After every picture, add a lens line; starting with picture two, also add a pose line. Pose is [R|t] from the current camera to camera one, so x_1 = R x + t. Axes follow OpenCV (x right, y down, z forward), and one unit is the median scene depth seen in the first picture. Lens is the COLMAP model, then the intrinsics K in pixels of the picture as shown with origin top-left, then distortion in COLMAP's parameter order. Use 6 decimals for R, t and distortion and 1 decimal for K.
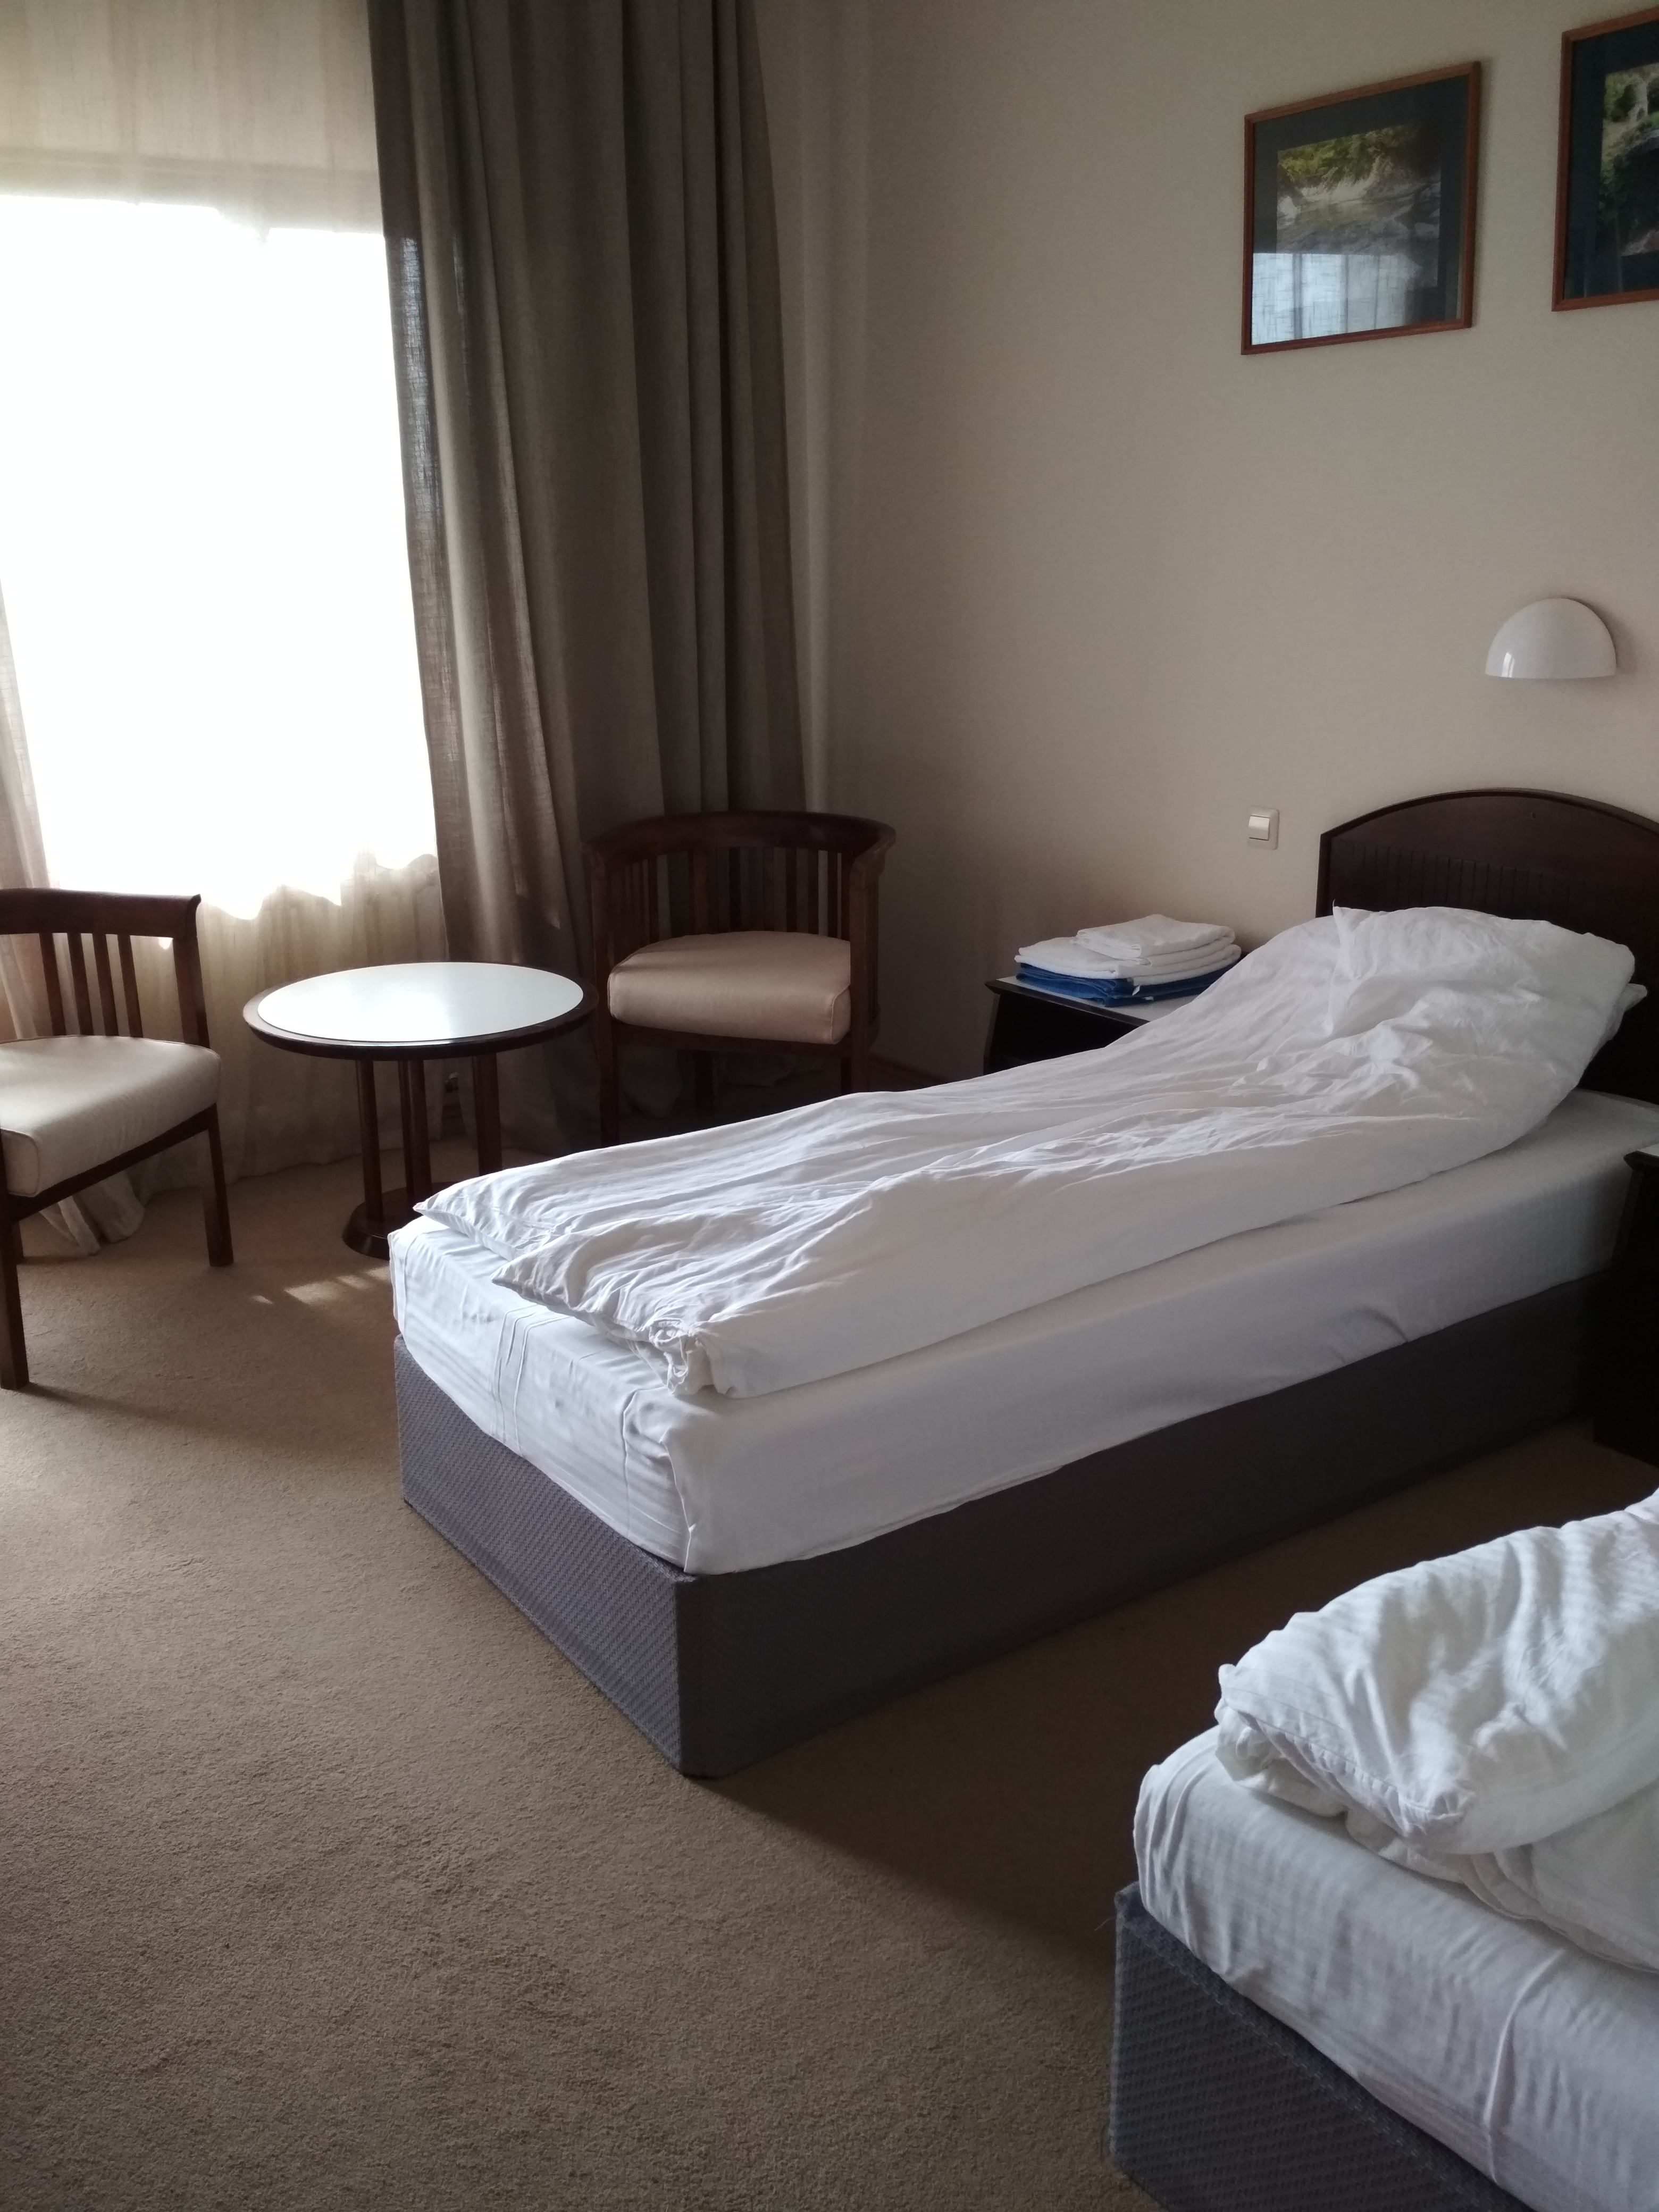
lens RADIAL K [[1962.5, 0, 829.5], [0, 1962.5, 1106.0], [0, 0, 1]] dist [0.072146, -0.168181]
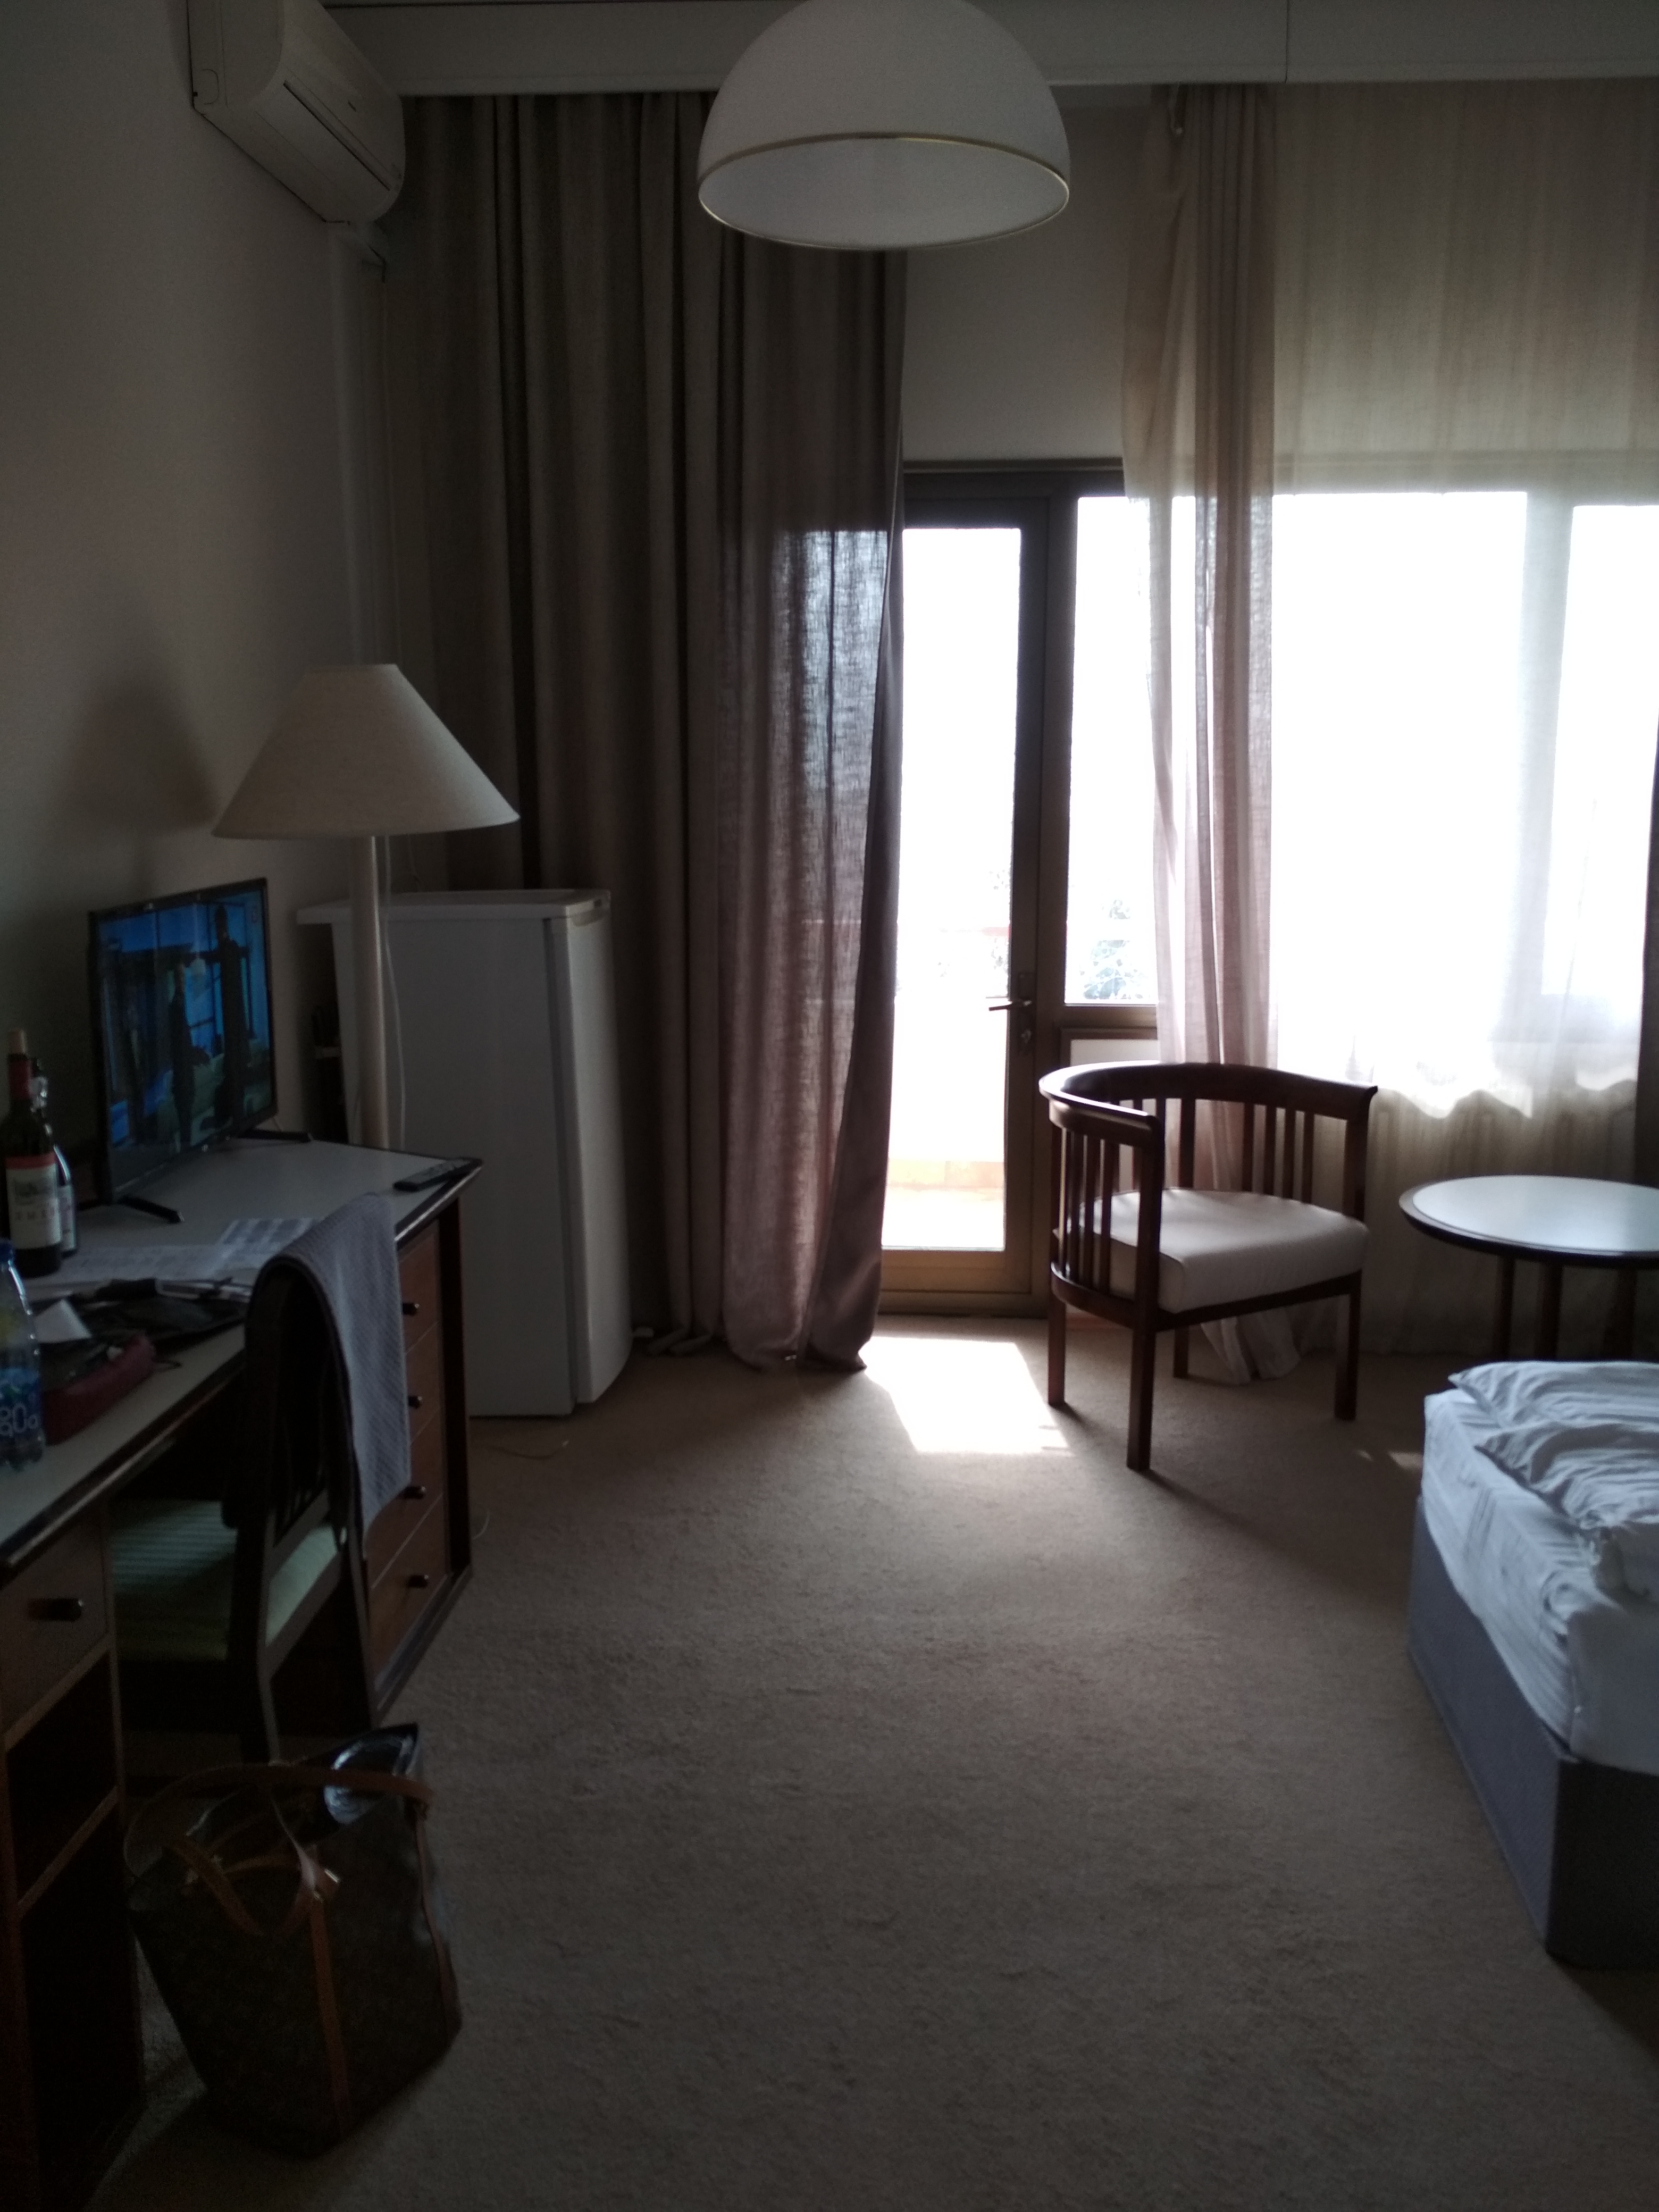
lens RADIAL K [[1962.5, 0, 829.5], [0, 1962.5, 1106.0], [0, 0, 1]] dist [0.072146, -0.168181]
pose [[0.770472, 0.122345, -0.625624, 0.216090], [-0.191972, 0.980382, -0.044698, 0.021354], [0.607882, 0.154540, 0.778843, -0.096847]]
